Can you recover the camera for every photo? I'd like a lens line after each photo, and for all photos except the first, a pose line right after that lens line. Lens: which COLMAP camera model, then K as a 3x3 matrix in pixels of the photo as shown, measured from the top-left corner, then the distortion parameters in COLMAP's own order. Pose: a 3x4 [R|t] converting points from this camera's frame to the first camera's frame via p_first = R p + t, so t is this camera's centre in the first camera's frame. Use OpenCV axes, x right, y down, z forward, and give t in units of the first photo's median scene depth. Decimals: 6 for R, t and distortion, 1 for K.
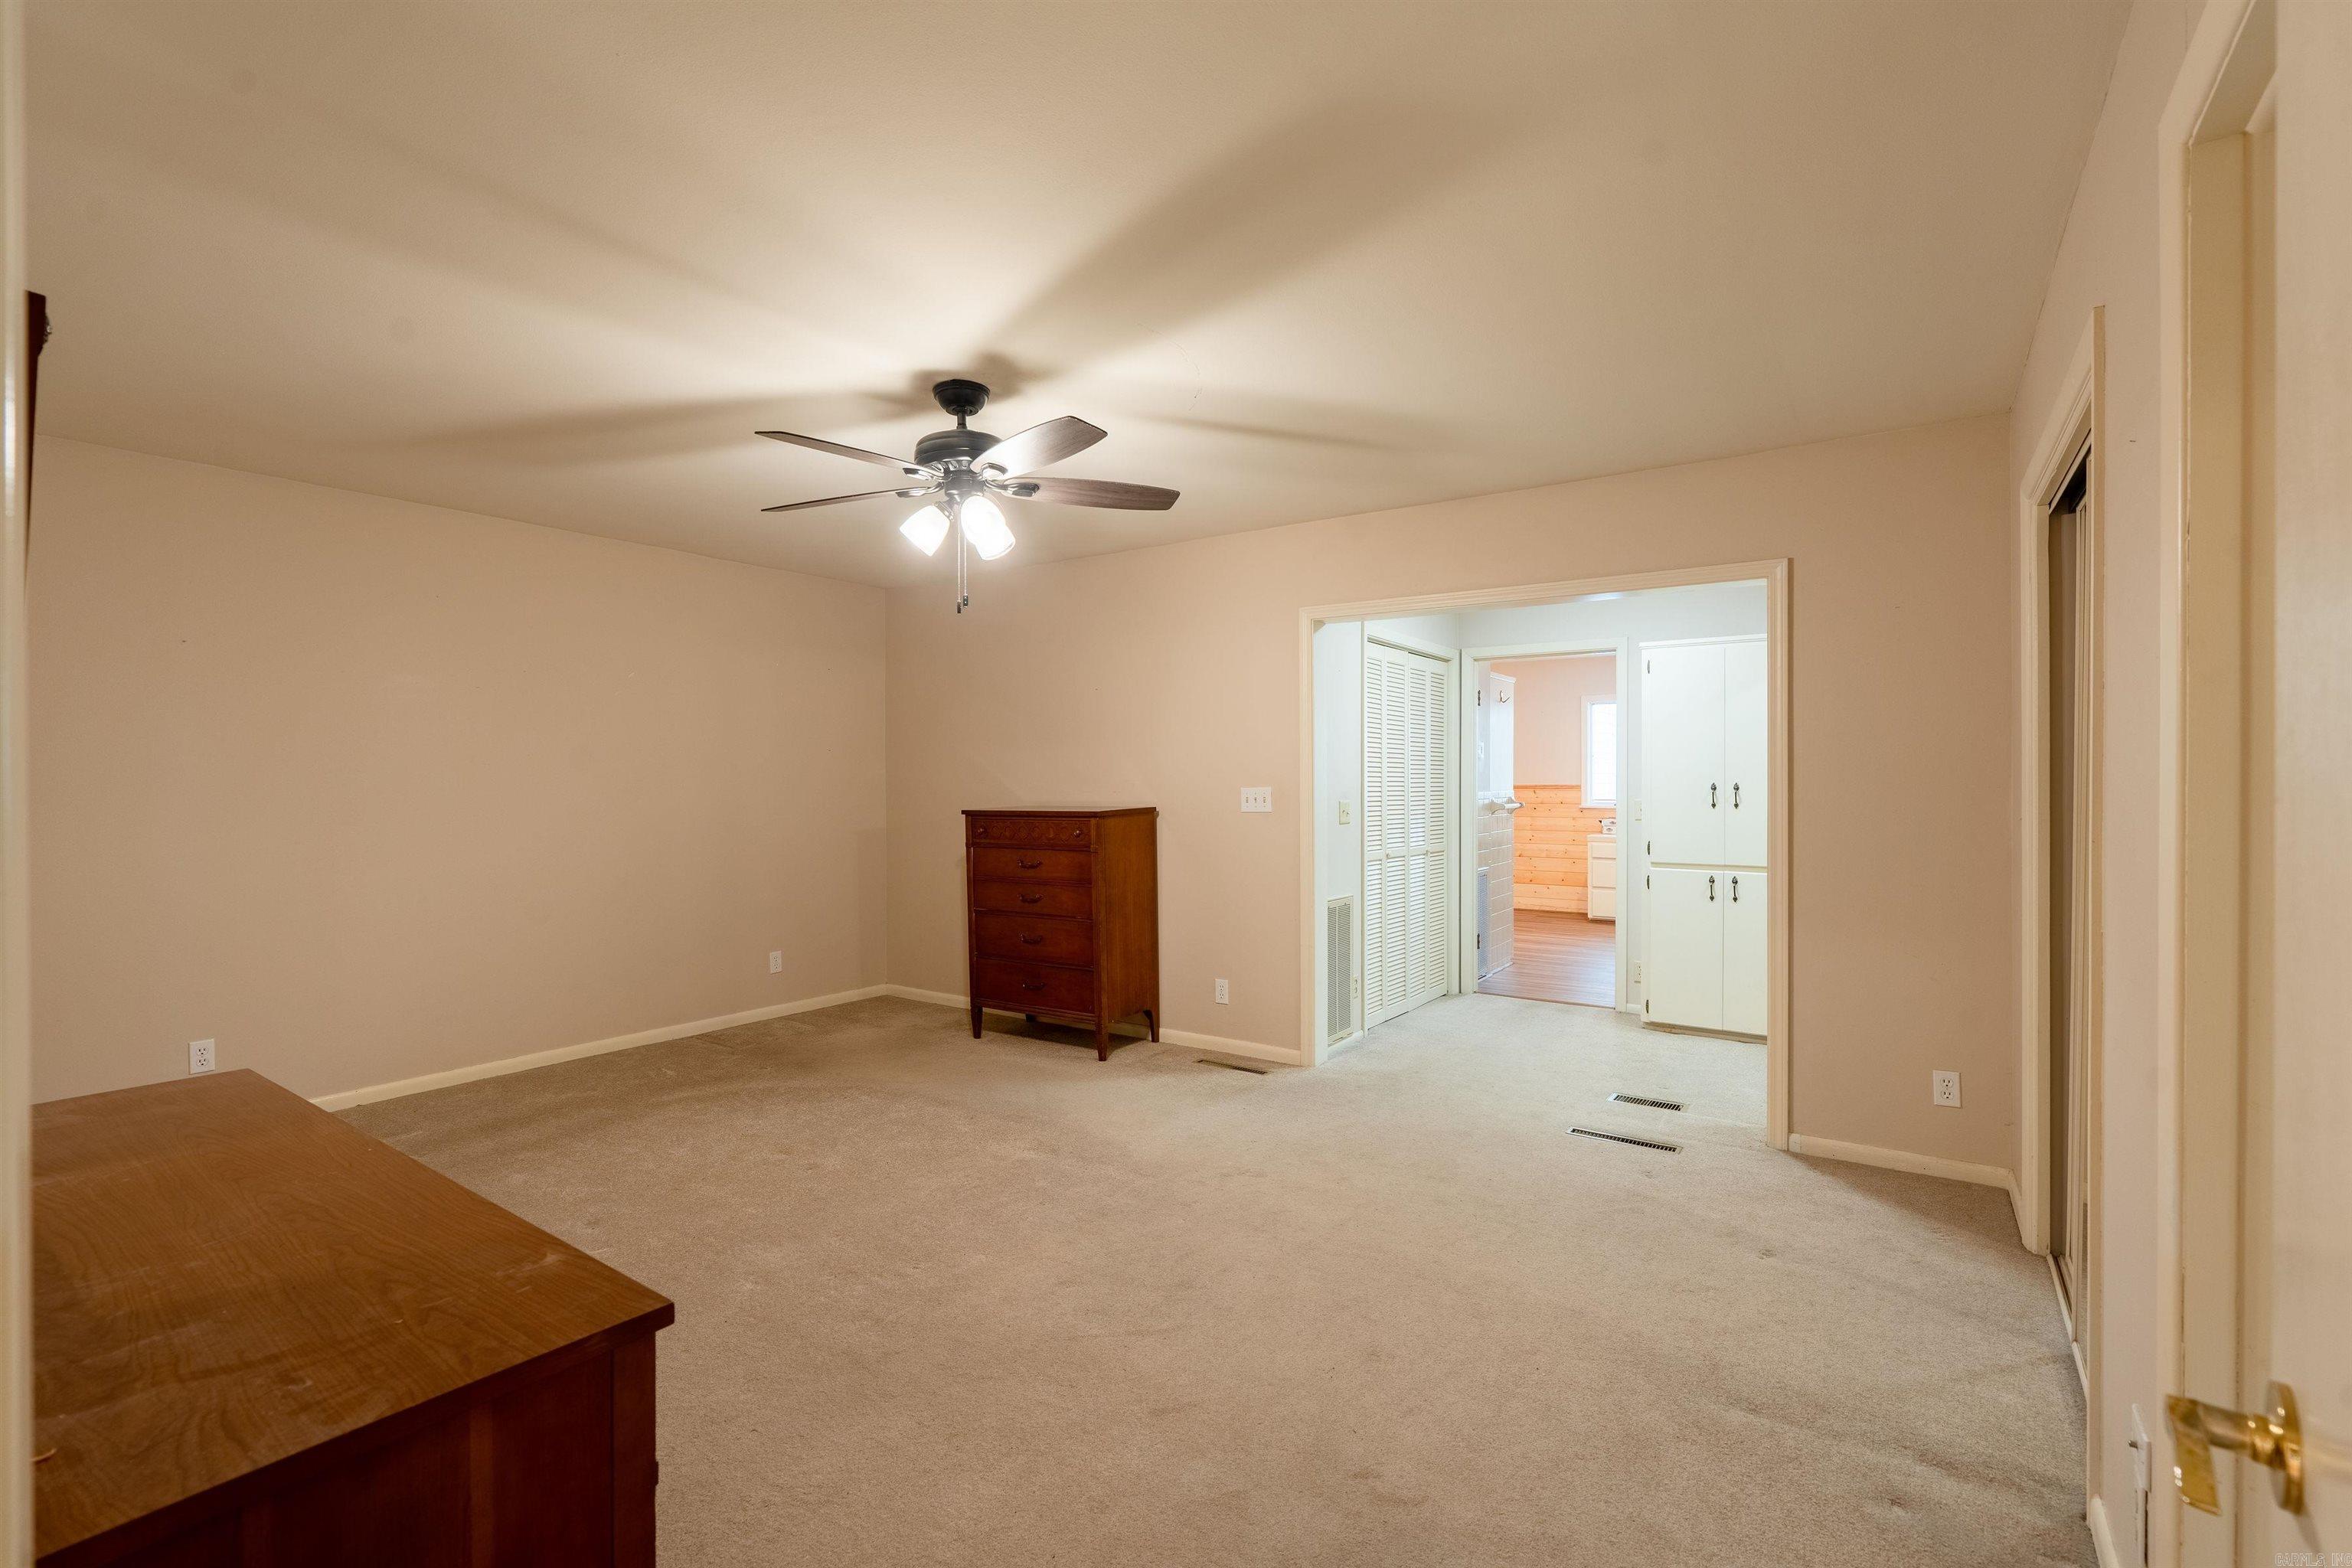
lens RADIAL K [[1053.7, 0, 1176.0], [0, 1053.7, 784.0], [0, 0, 1]] dist [-0.001079, 0.000287]
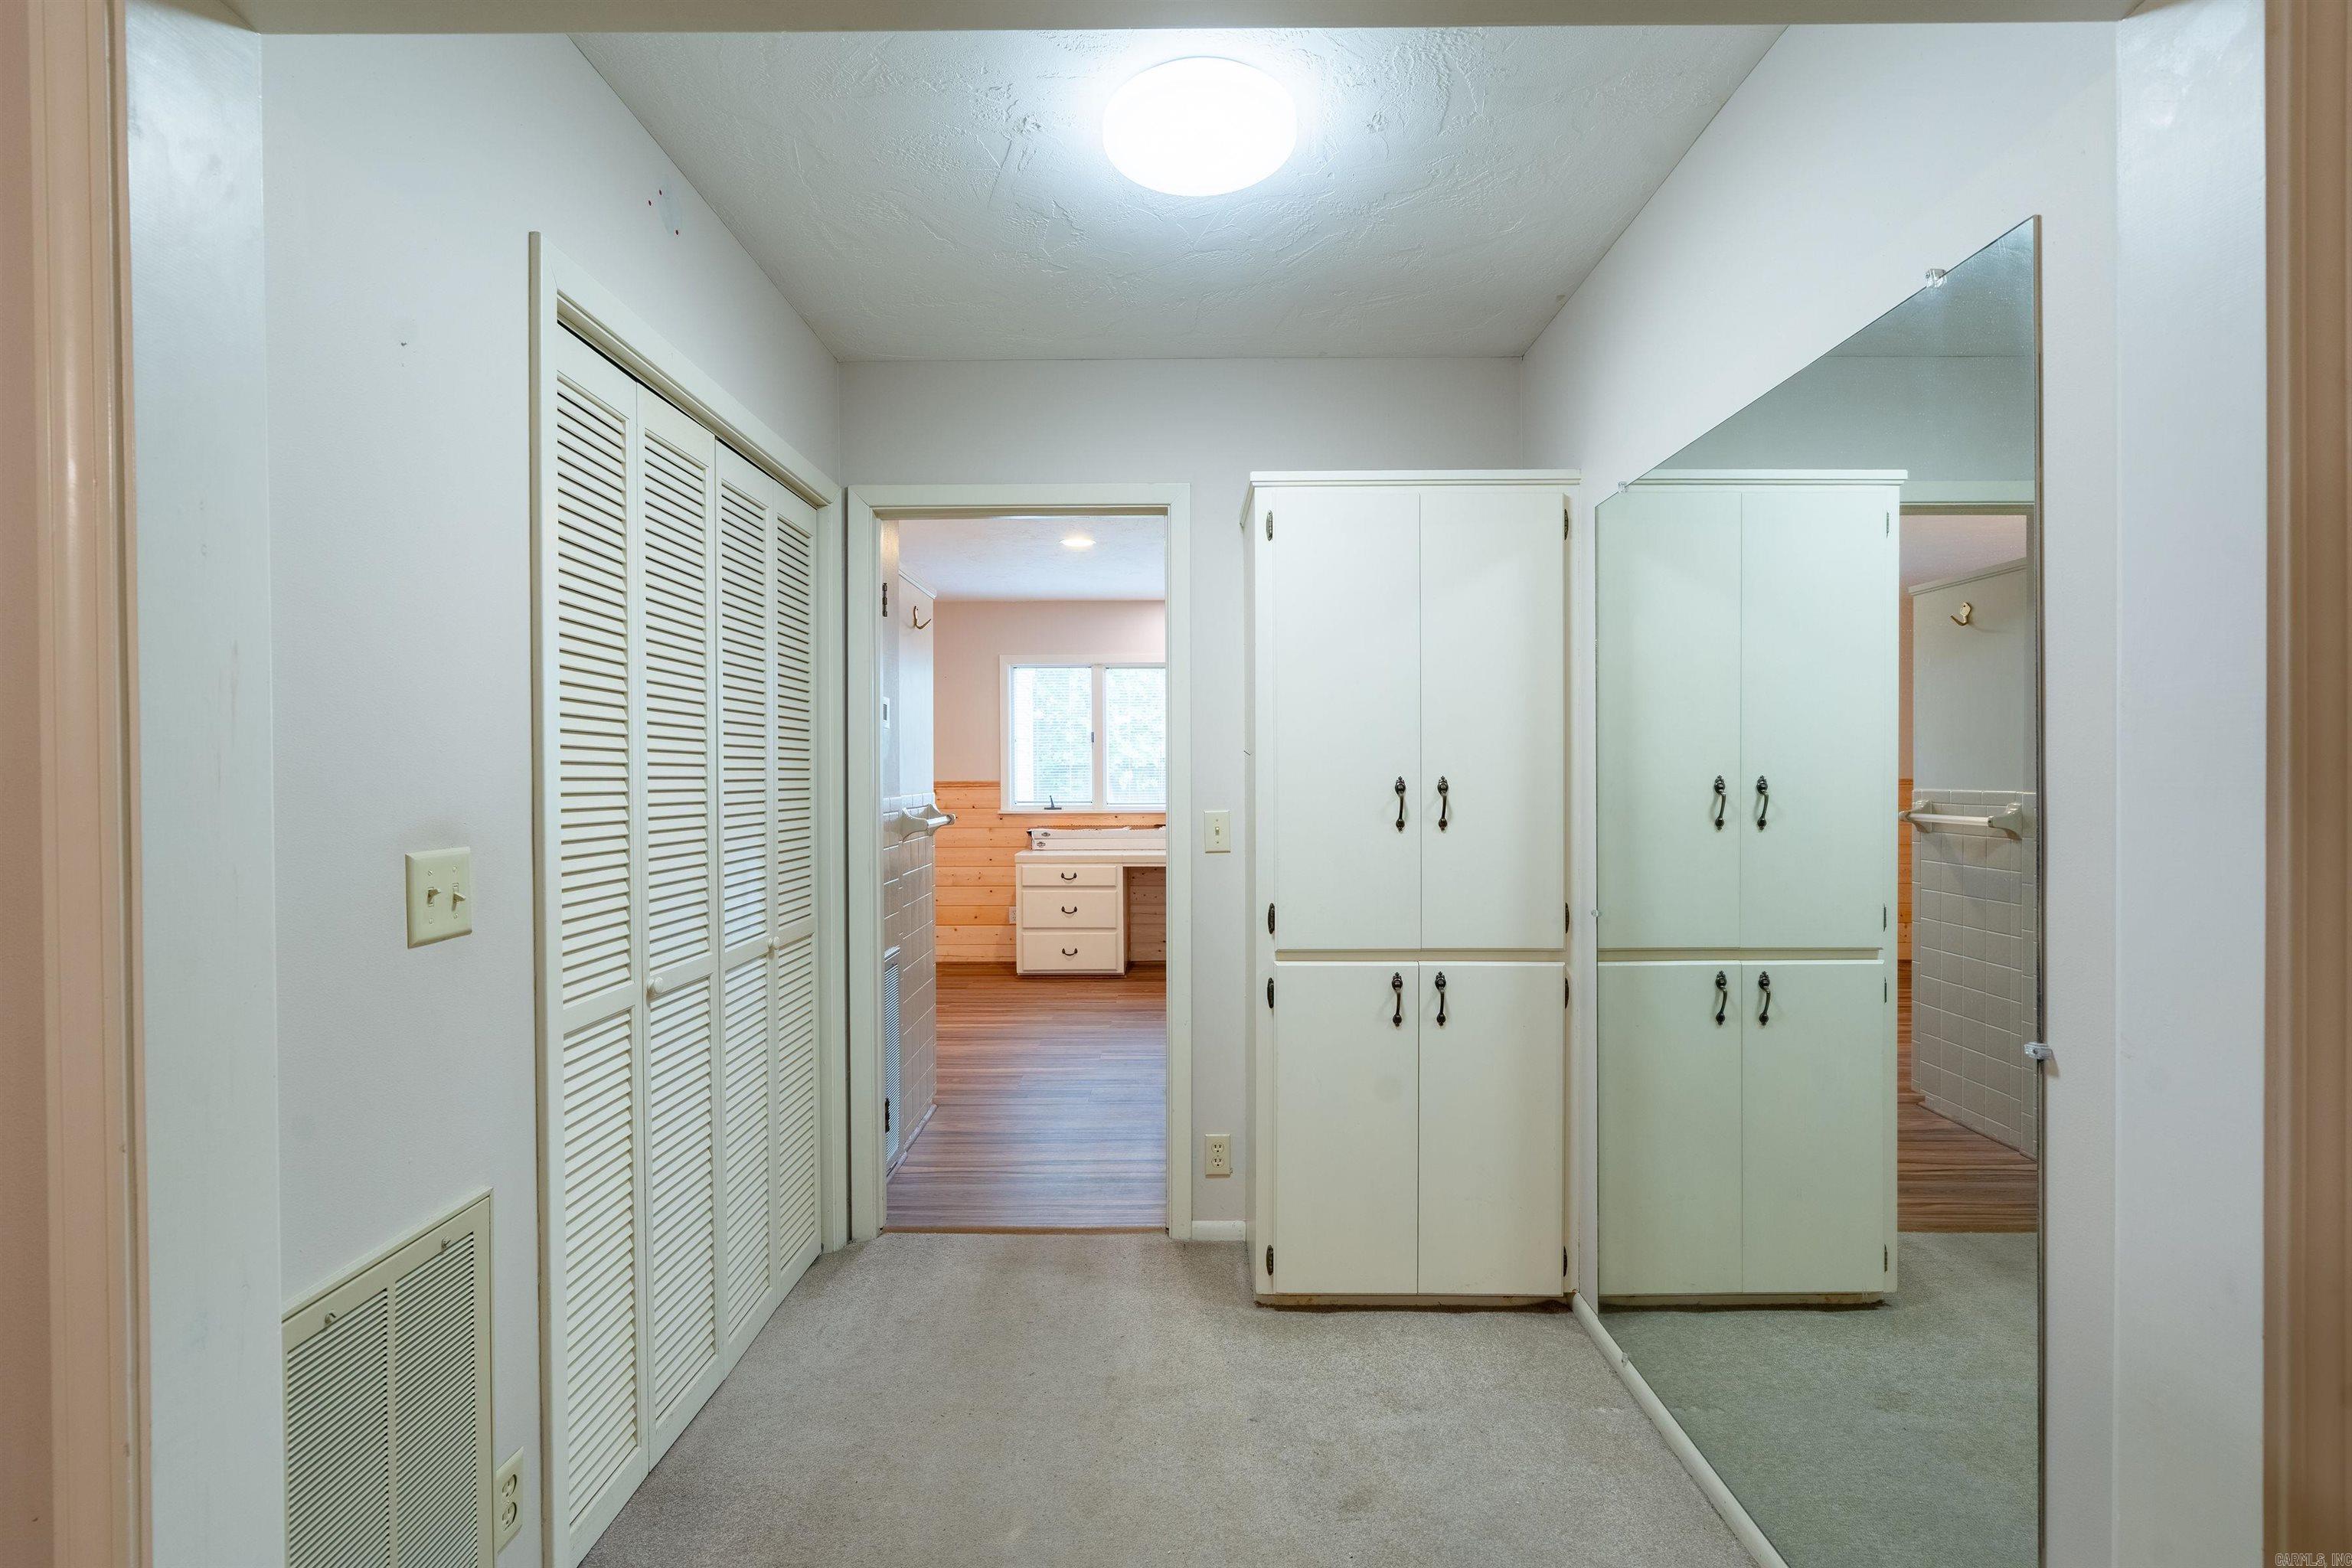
lens RADIAL K [[1058.2, 0, 1176.0], [0, 1058.2, 784.0], [0, 0, 1]] dist [0.029777, 0.000156]
pose [[0.827474, -0.008581, 0.561439, 0.131070], [0.006262, 0.999962, 0.006055, -0.001362], [-0.561470, -0.001495, 0.827496, 0.546341]]
